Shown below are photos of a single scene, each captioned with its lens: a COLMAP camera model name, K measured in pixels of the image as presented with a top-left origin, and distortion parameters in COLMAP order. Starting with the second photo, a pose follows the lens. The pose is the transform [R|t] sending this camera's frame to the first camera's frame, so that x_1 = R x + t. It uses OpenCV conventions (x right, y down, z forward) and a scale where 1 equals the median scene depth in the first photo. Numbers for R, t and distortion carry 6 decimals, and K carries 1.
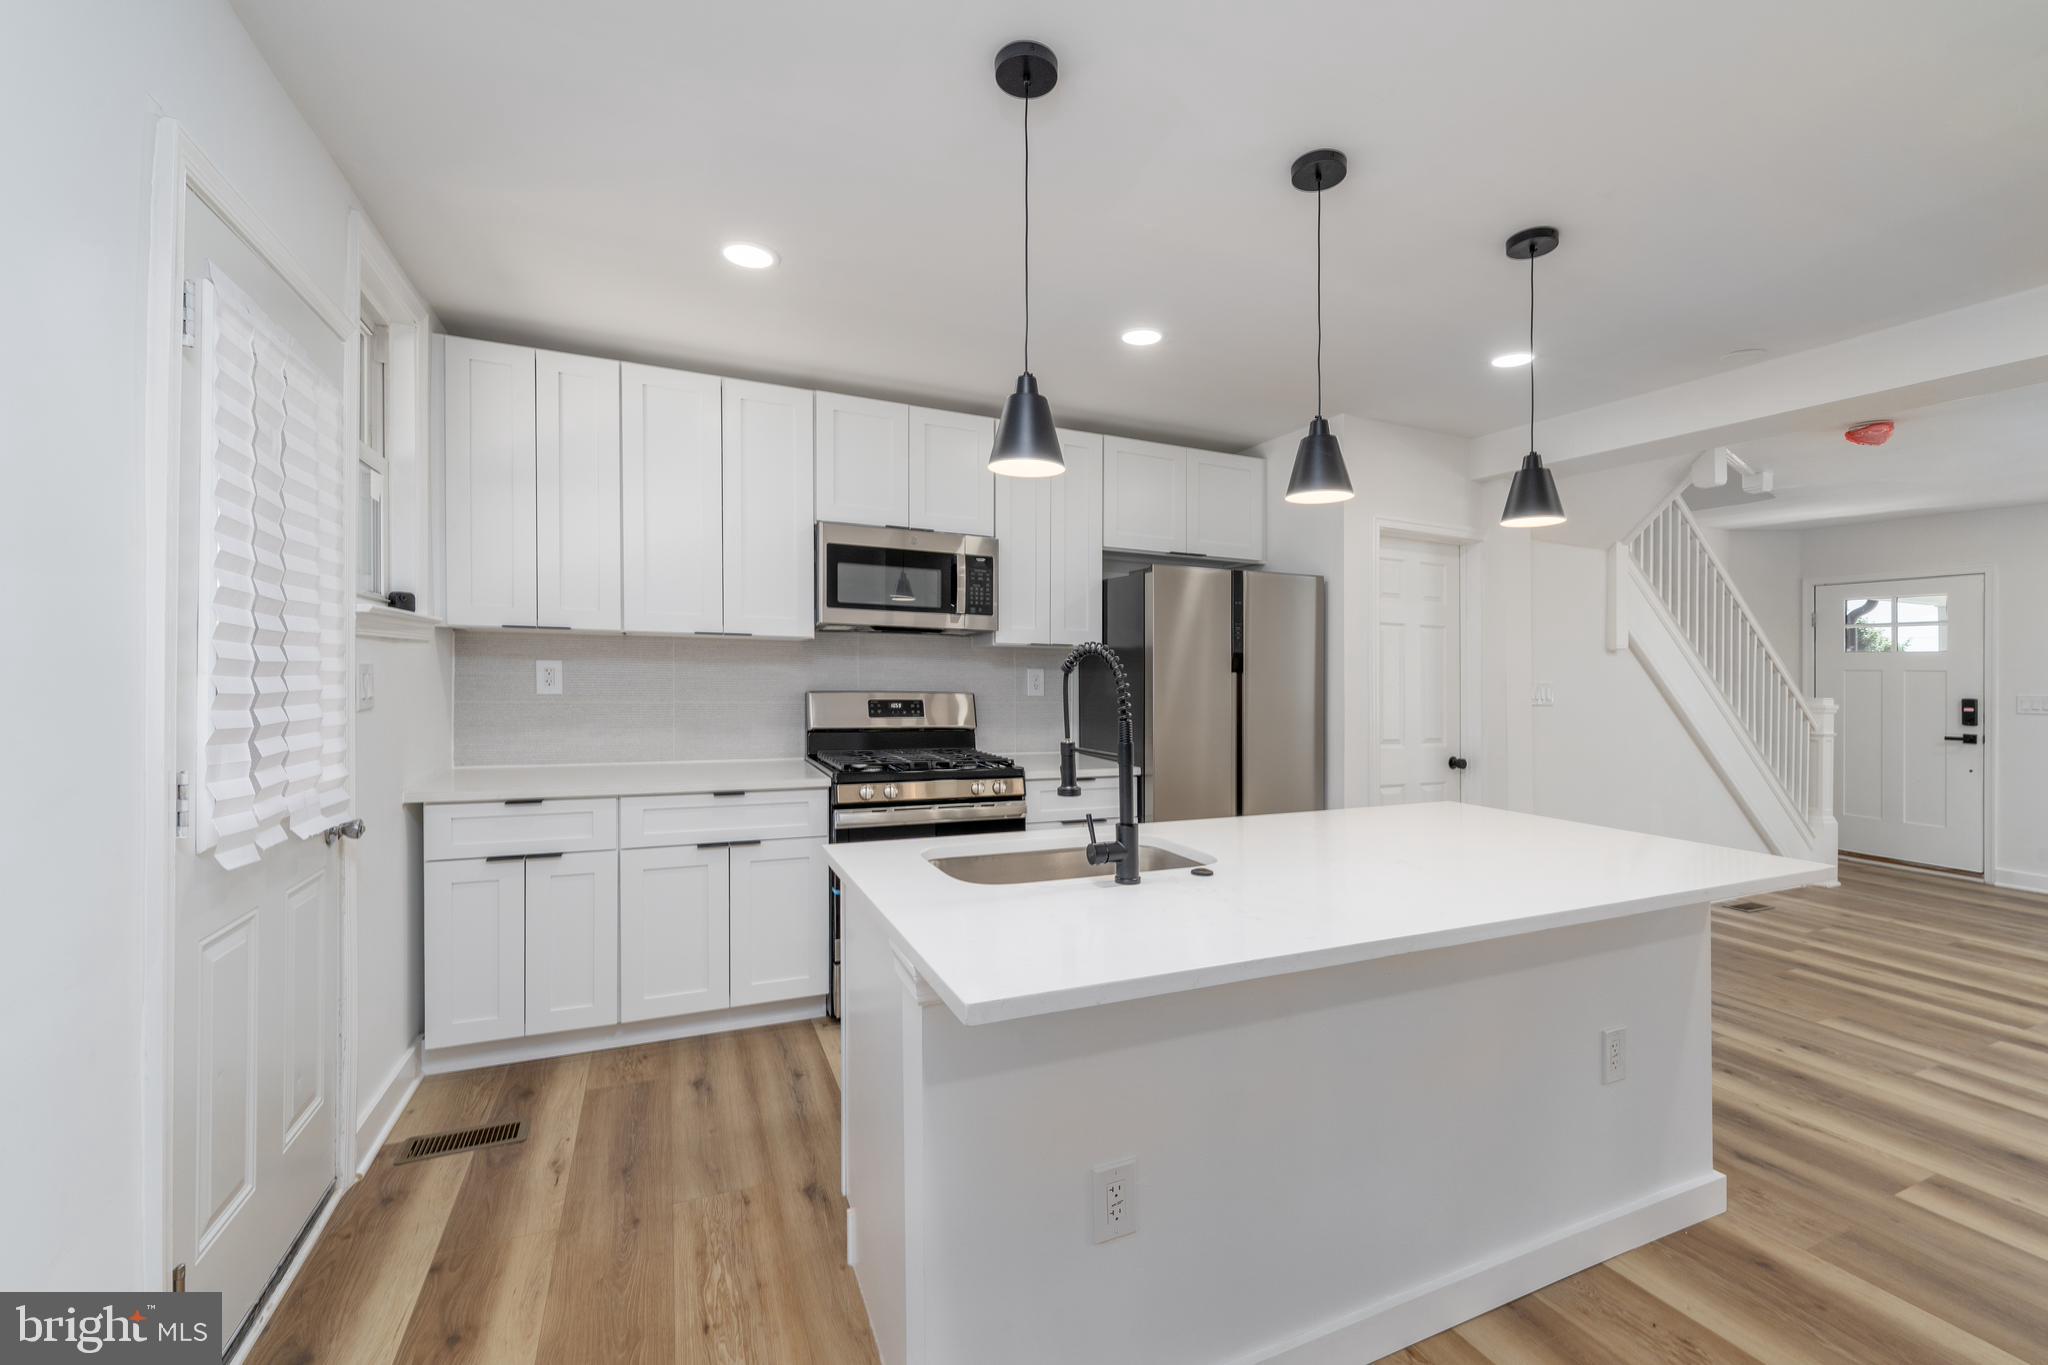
lens RADIAL K [[840.7, 0, 1058.4], [0, 840.7, 681.6], [0, 0, 1]] dist [0.000984, -0.000604]
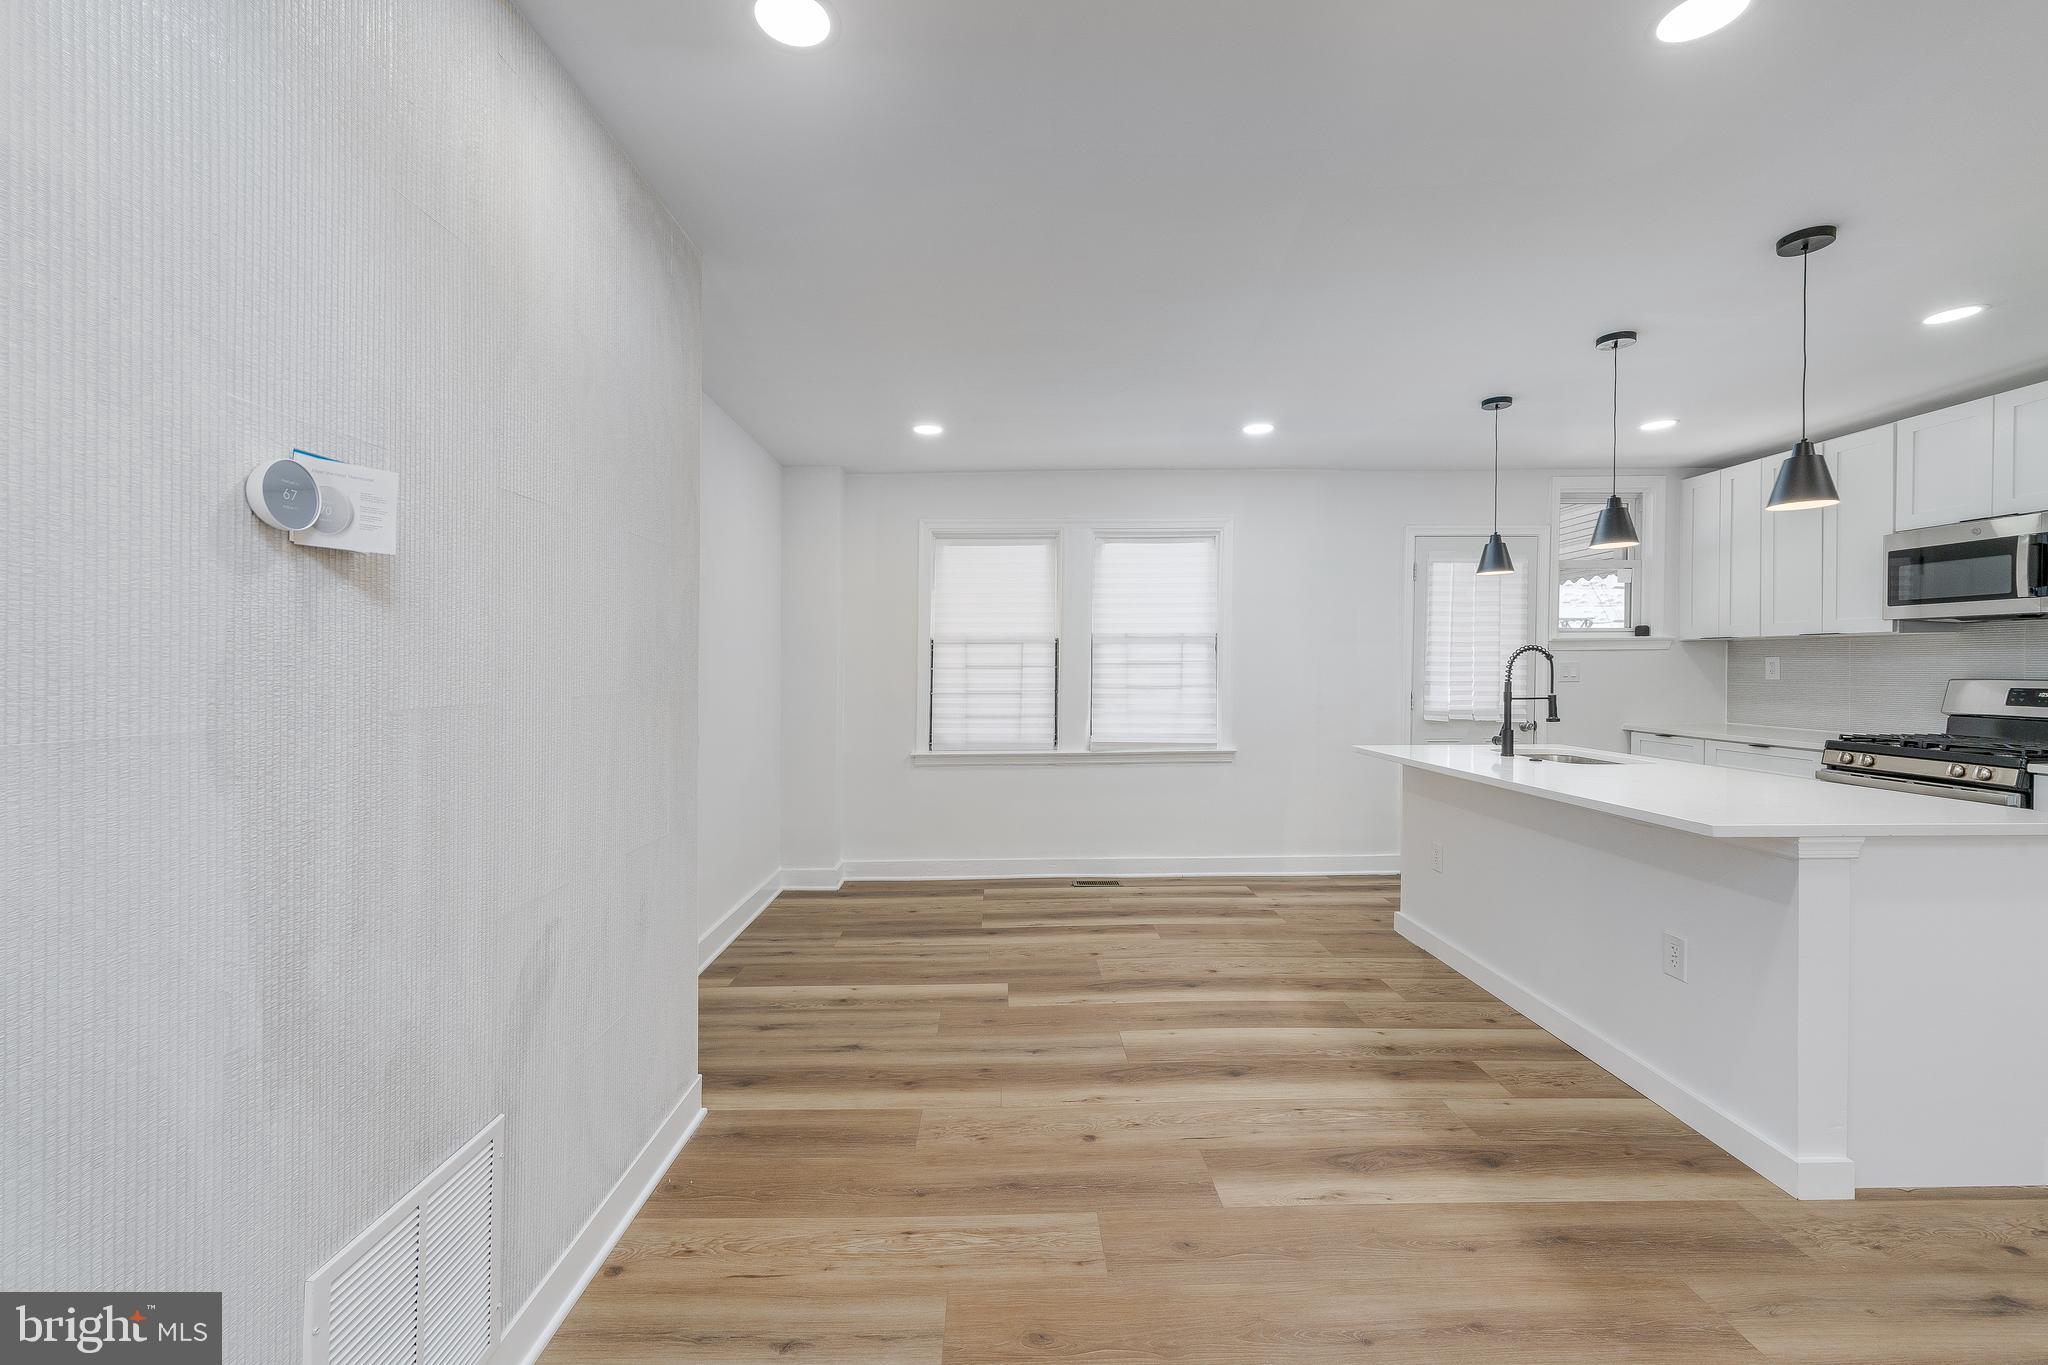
lens RADIAL K [[840.7, 0, 1008.5], [0, 840.7, 671.5], [0, 0, 1]] dist [0.000984, -0.000604]
pose [[-0.409920, -0.011233, -0.912052, 1.302936], [-0.011972, 0.999904, -0.006934, 0.025868], [0.912043, 0.008077, -0.410016, 0.358012]]
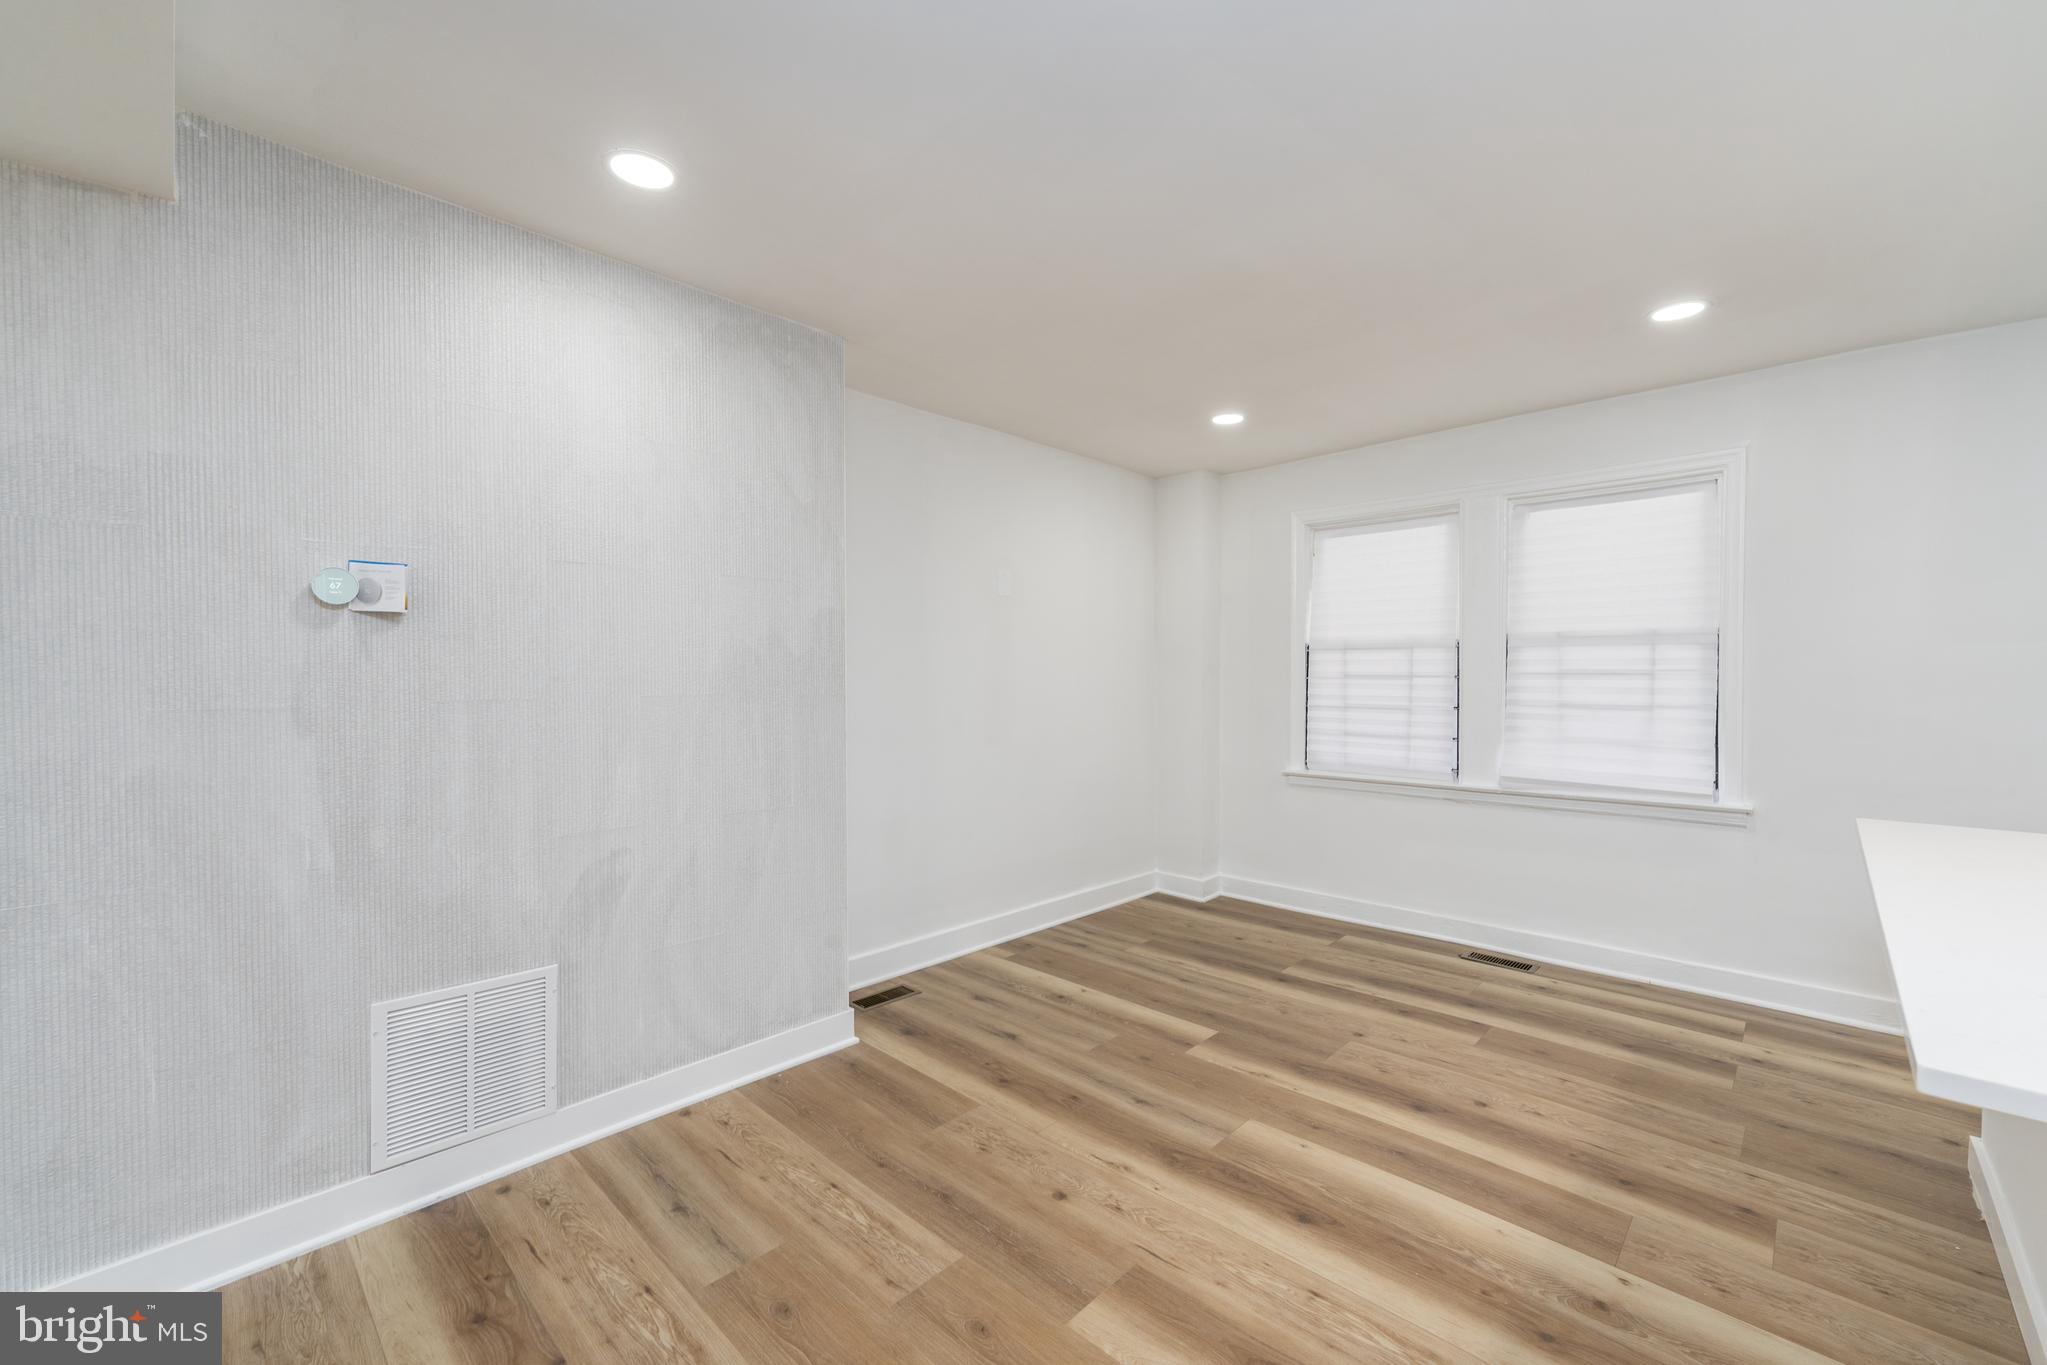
lens RADIAL K [[840.3, 0, 1020.0], [0, 840.3, 679.8], [0, 0, 1]] dist [0.000984, -0.000604]
pose [[-0.932853, -0.017274, -0.359842, 0.885285], [-0.022577, 0.999690, 0.010541, 0.010872], [0.359548, 0.017958, -0.932954, 0.722458]]
